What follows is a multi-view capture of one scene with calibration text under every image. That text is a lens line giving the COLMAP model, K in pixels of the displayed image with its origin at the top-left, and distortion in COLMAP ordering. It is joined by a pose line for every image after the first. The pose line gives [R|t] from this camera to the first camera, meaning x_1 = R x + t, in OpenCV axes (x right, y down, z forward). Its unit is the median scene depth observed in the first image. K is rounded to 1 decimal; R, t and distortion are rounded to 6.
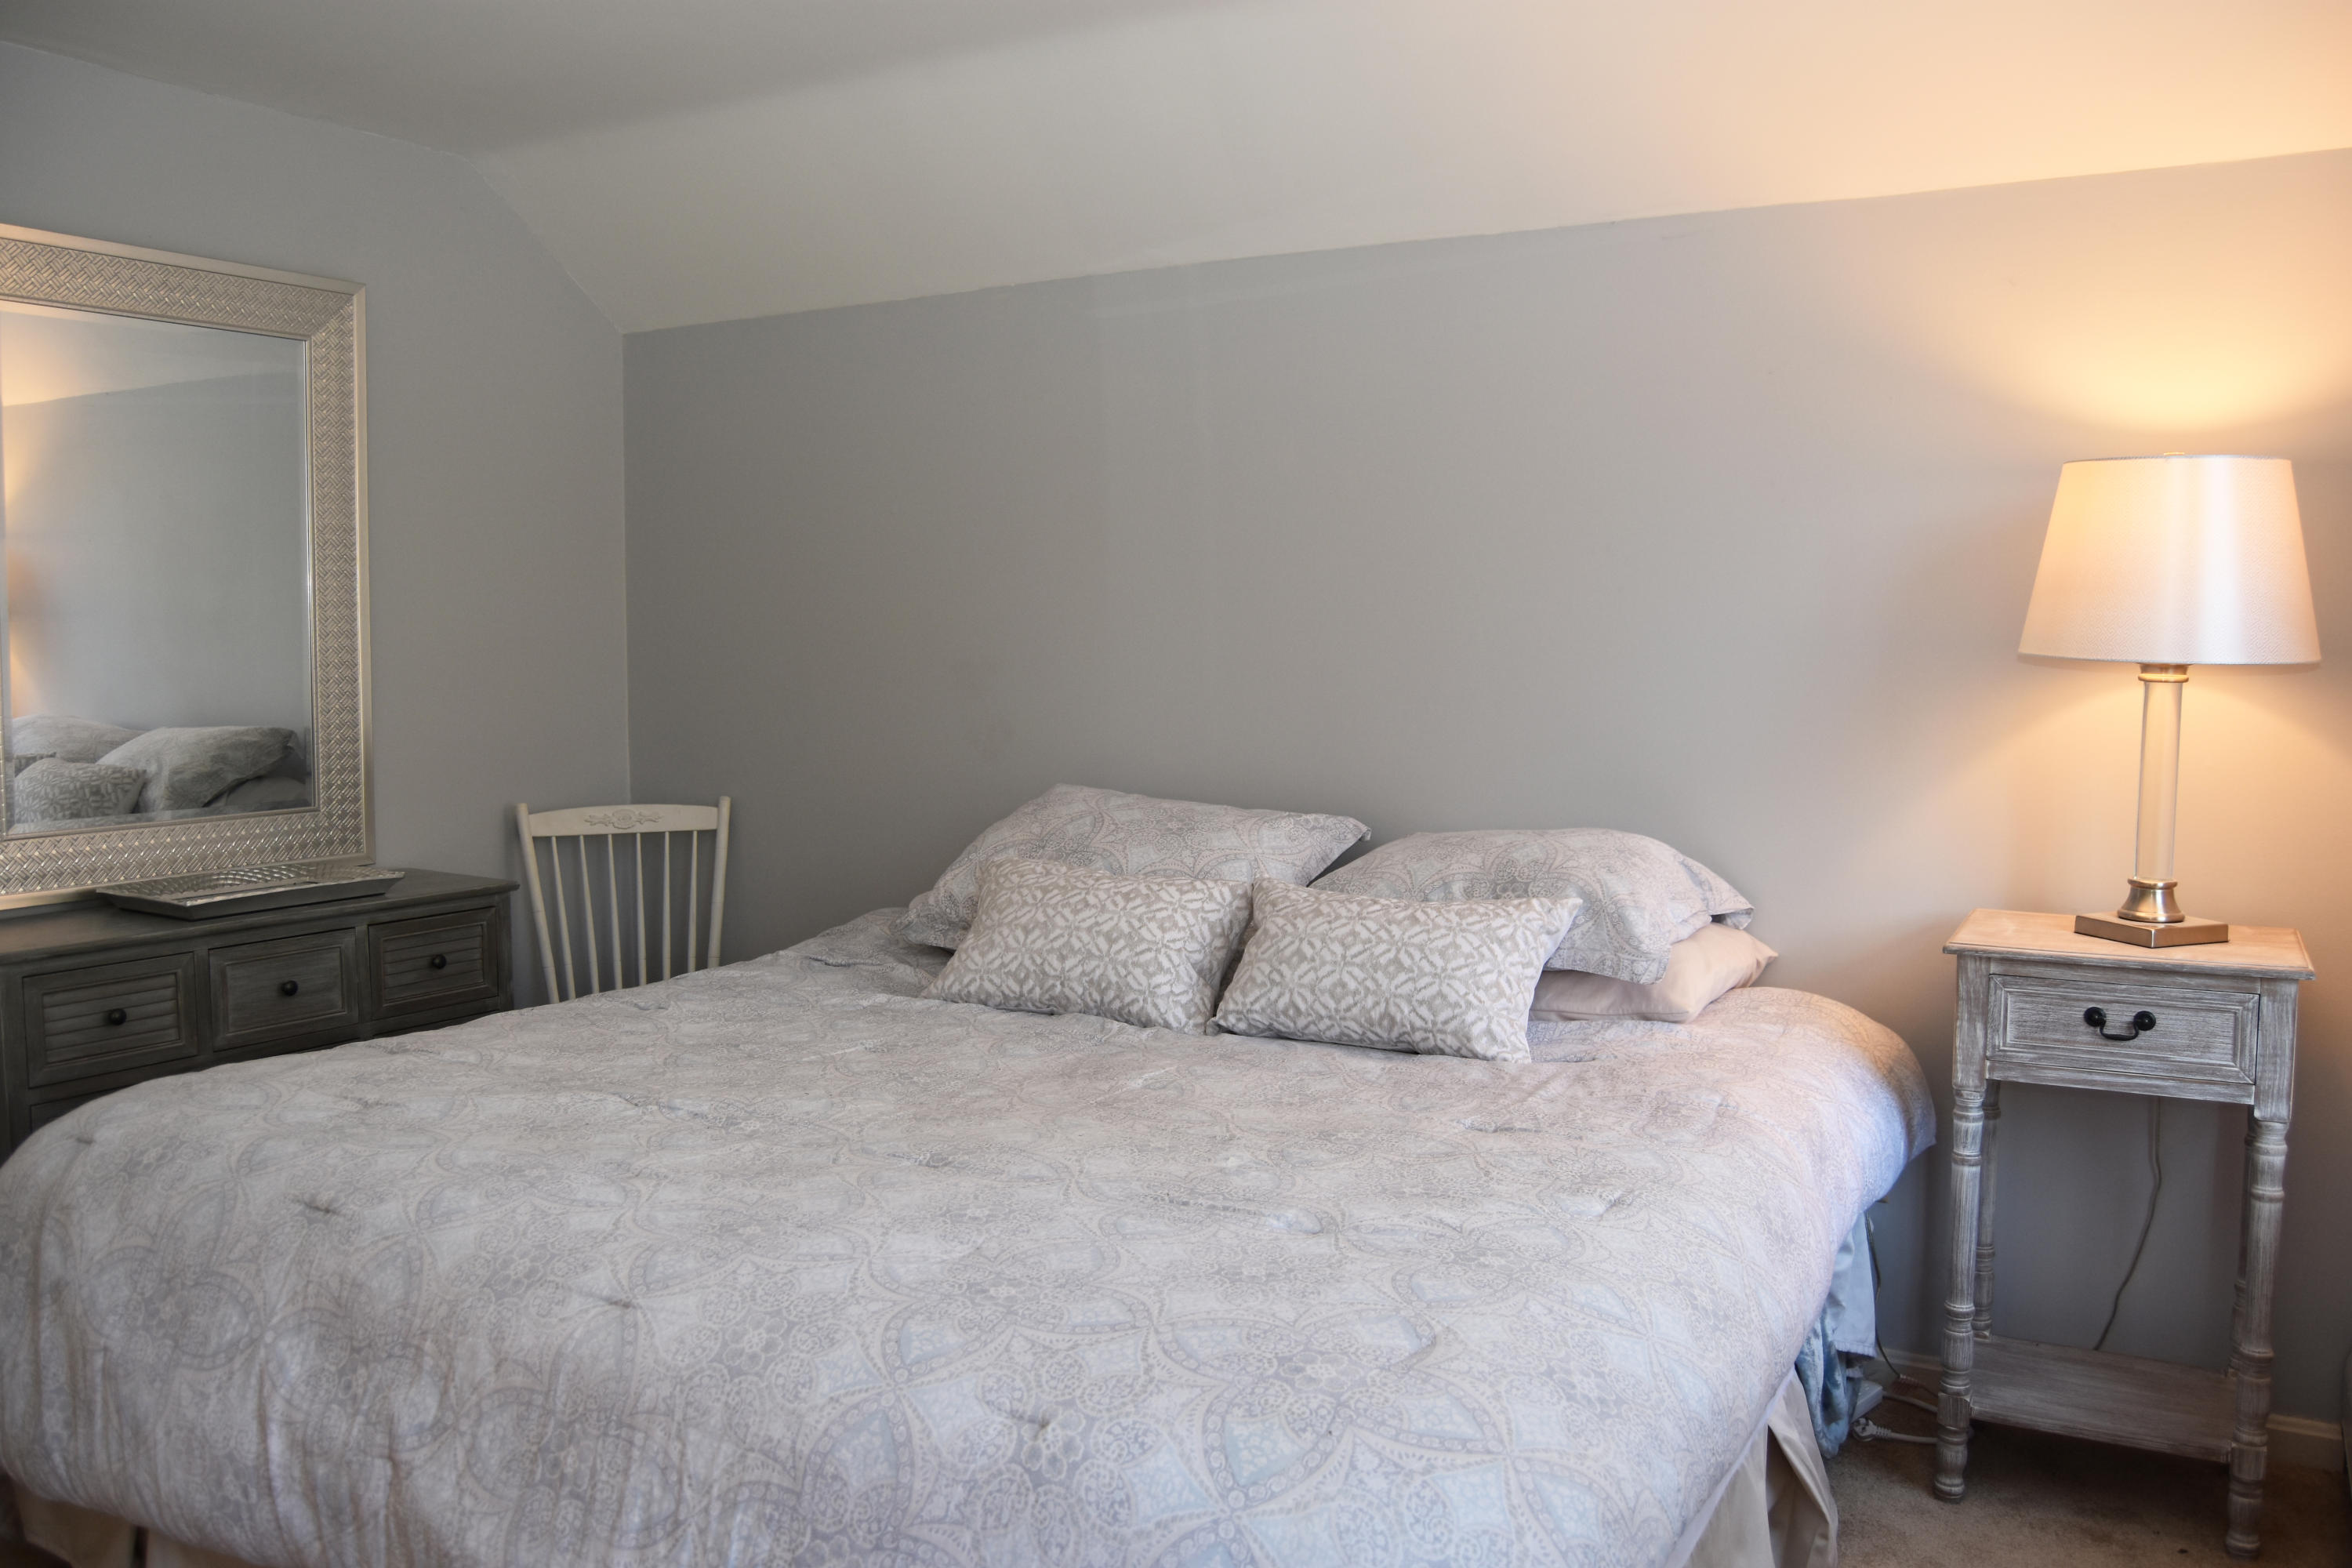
lens RADIAL K [[1862.3, 0, 1176.0], [0, 1862.3, 784.0], [0, 0, 1]] dist [-0.088357, 0.034905]
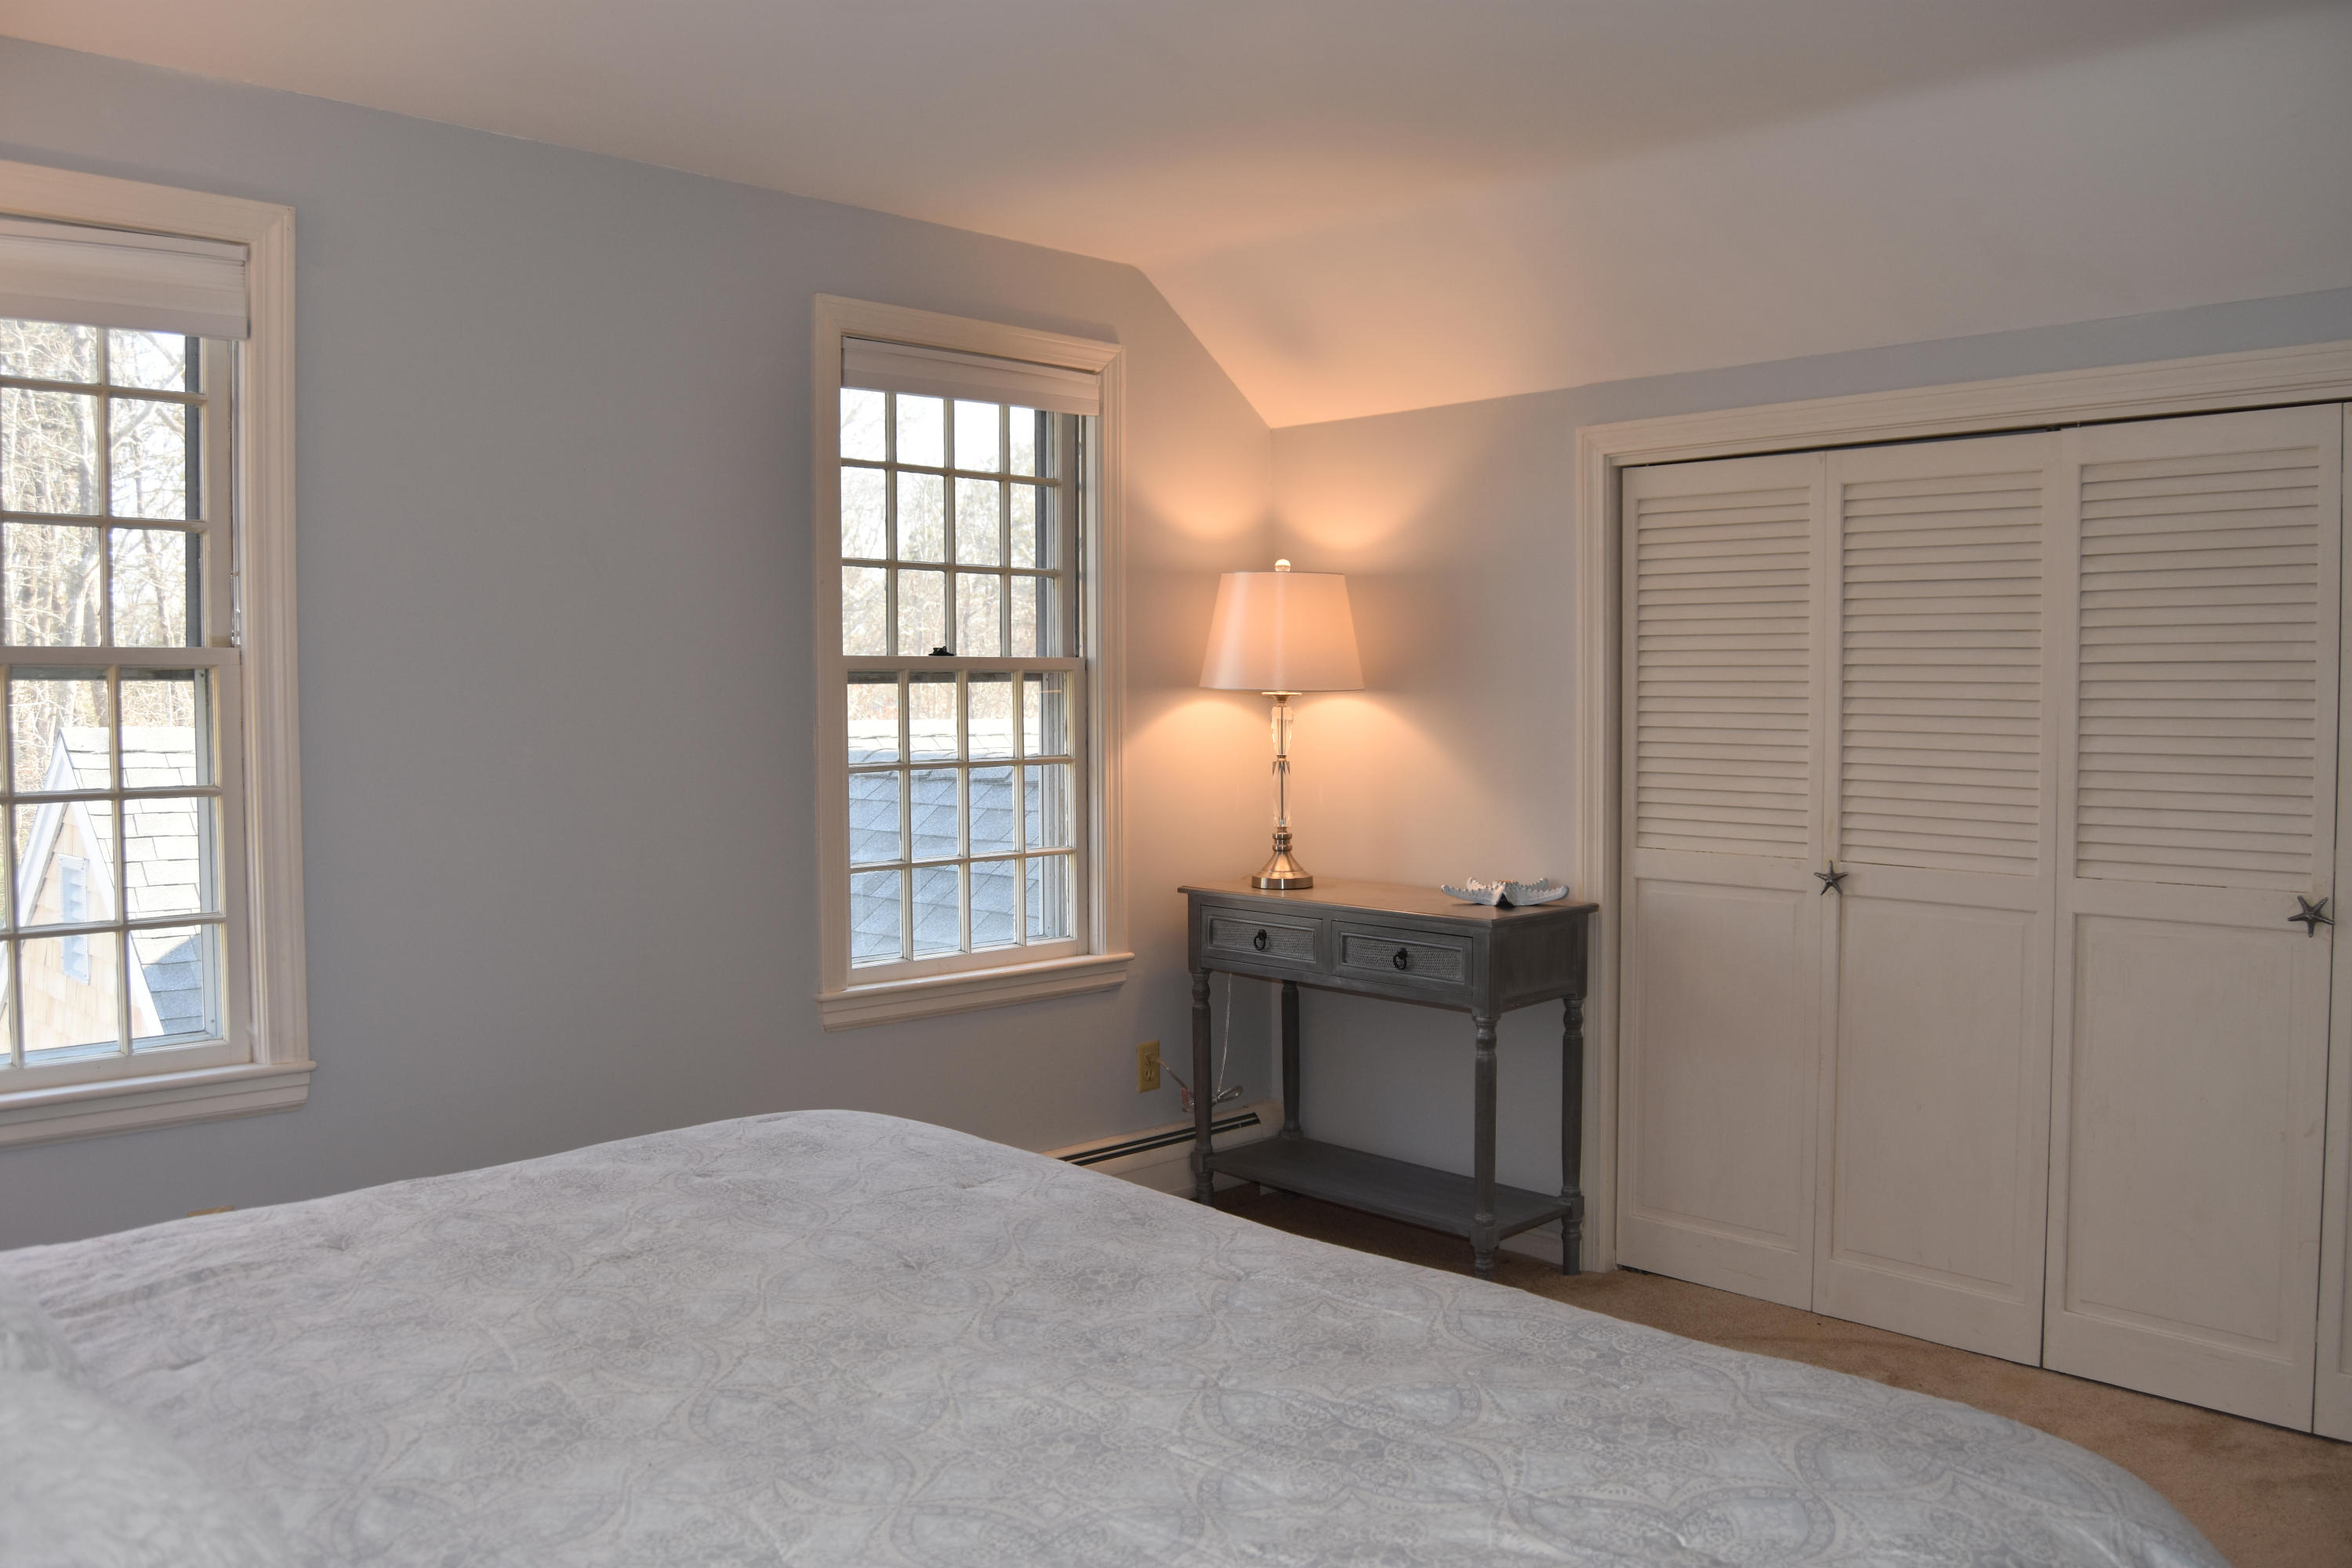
lens RADIAL K [[1862.3, 0, 1176.0], [0, 1862.3, 784.0], [0, 0, 1]] dist [-0.088357, 0.034905]
pose [[-0.971699, -0.010479, 0.235988, -0.421434], [0.020534, 0.991487, 0.128575, -0.145683], [-0.235326, 0.129782, -0.963212, 1.630138]]
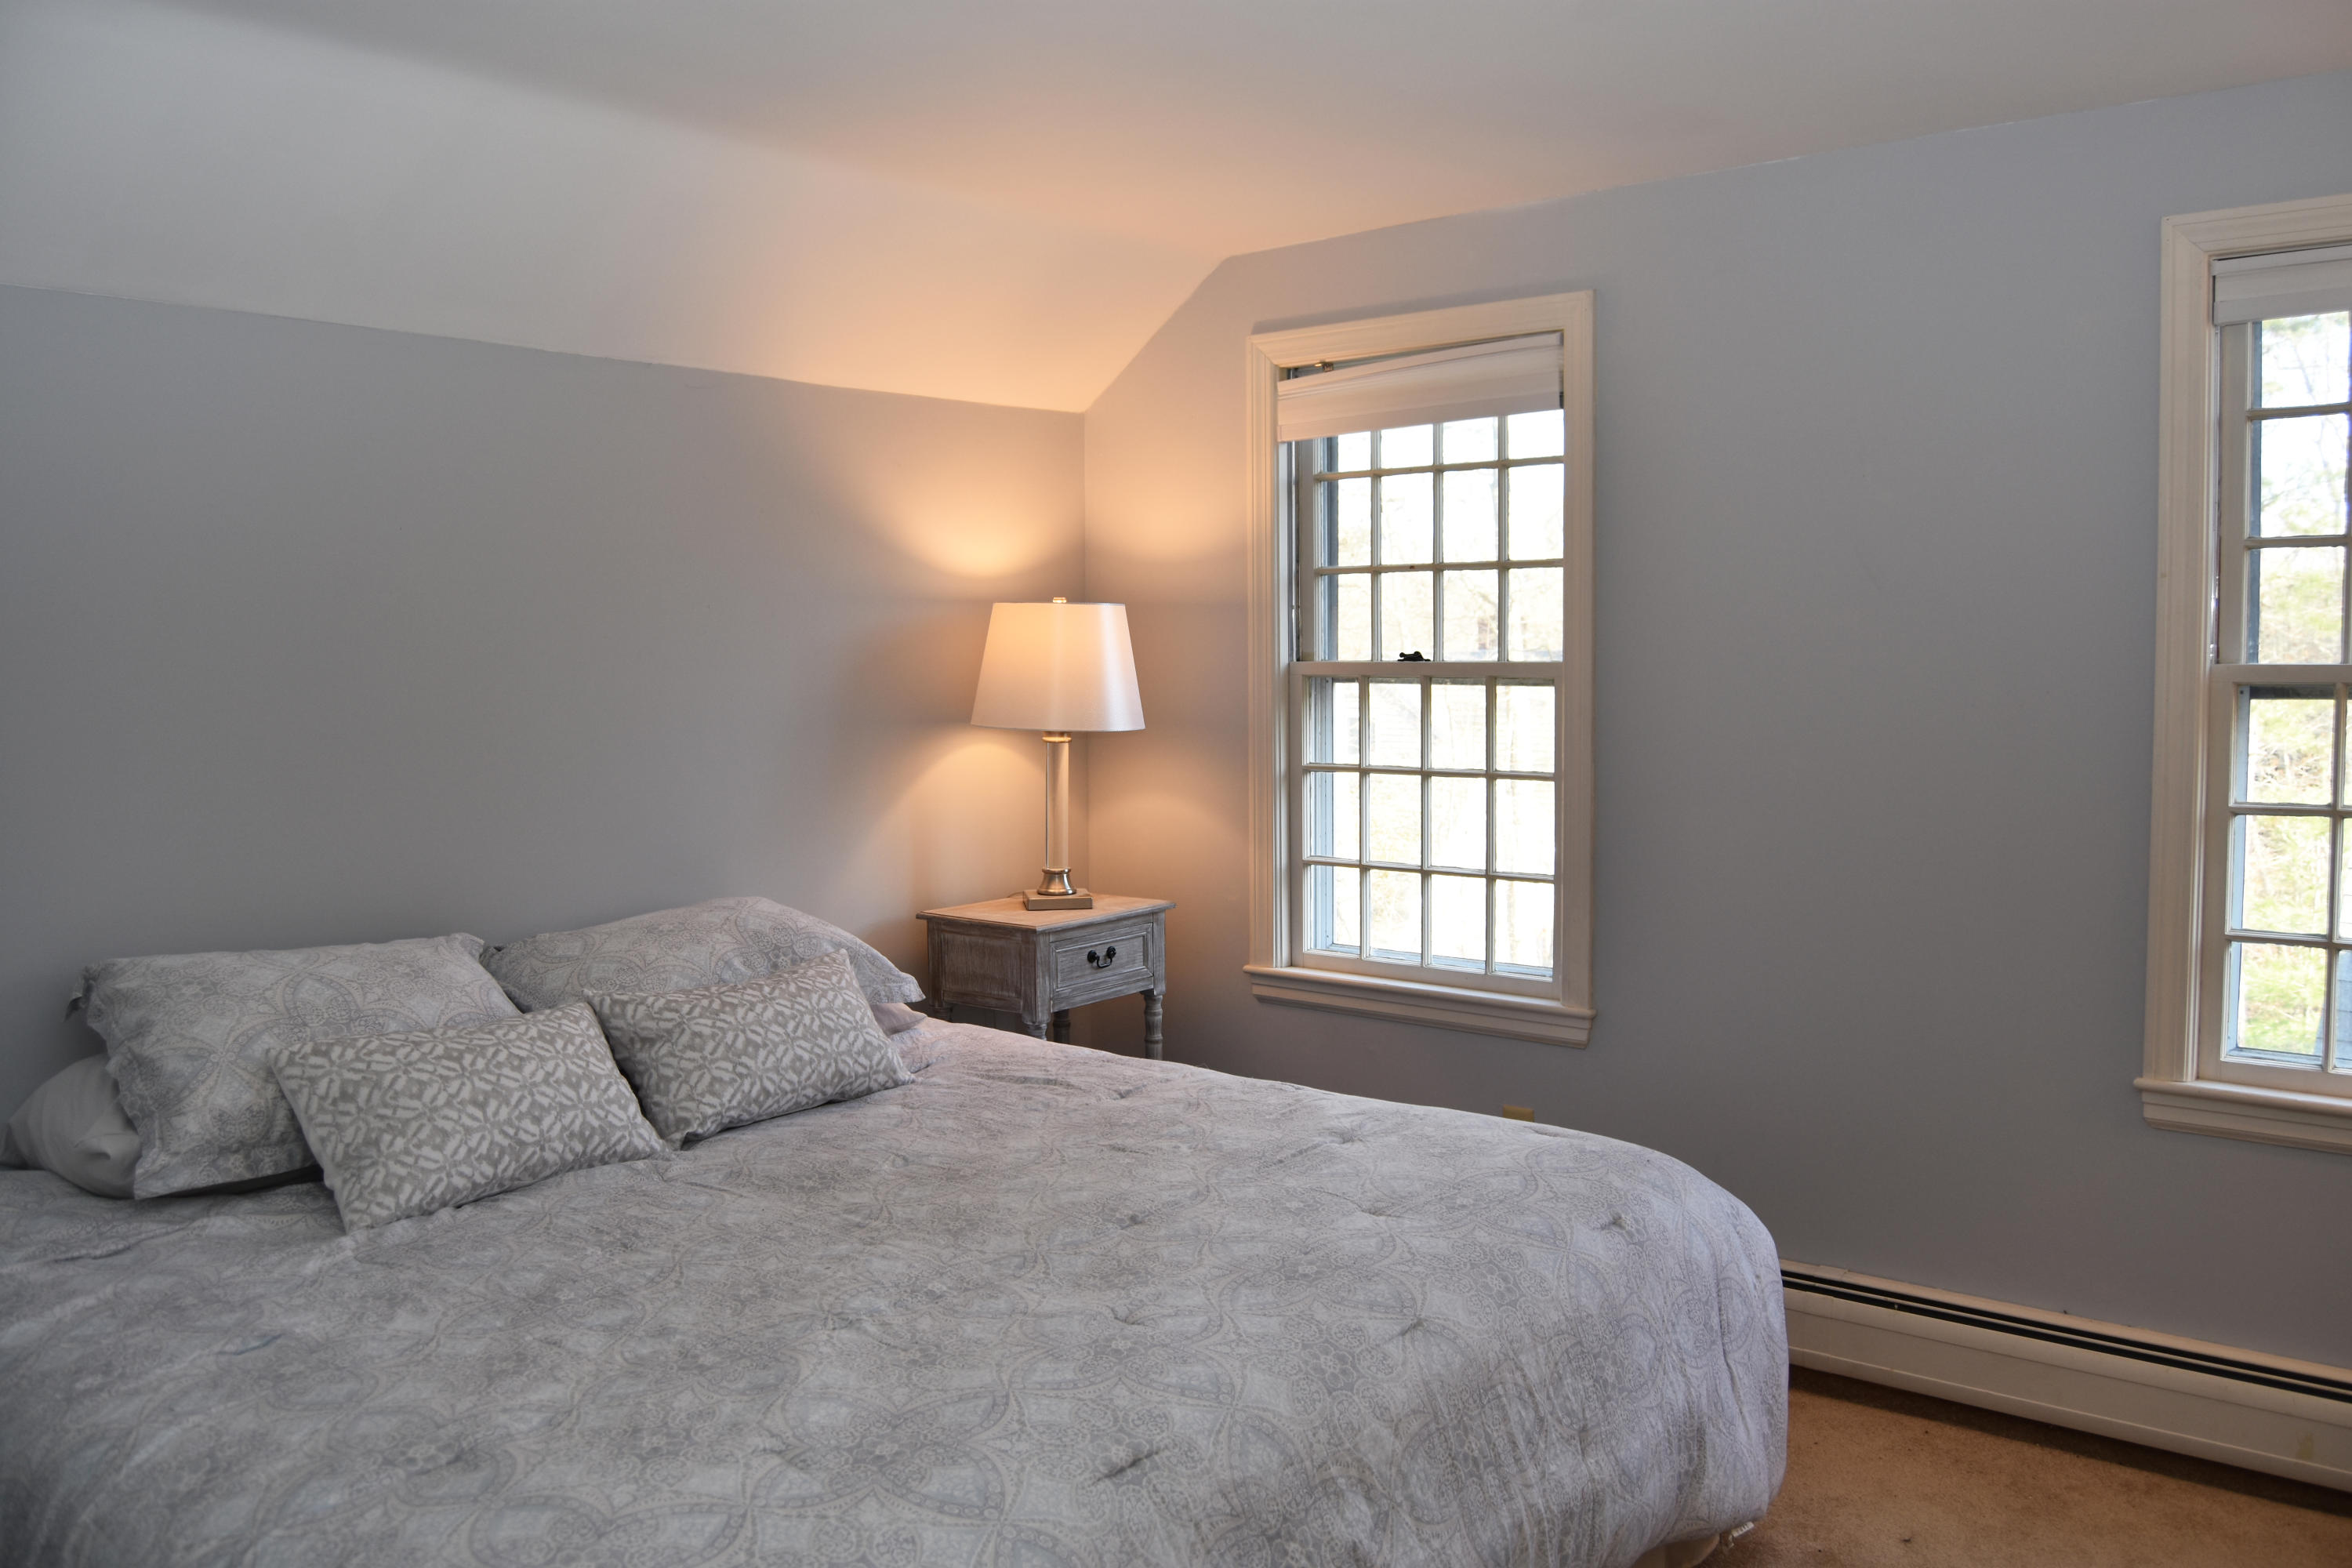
lens RADIAL K [[1862.3, 0, 1176.0], [0, 1862.3, 784.0], [0, 0, 1]] dist [-0.088357, 0.034905]
pose [[0.144860, -0.074360, 0.986654, -1.077096], [0.089735, 0.994050, 0.061742, -0.115338], [-0.985375, 0.079593, 0.150671, 0.679400]]
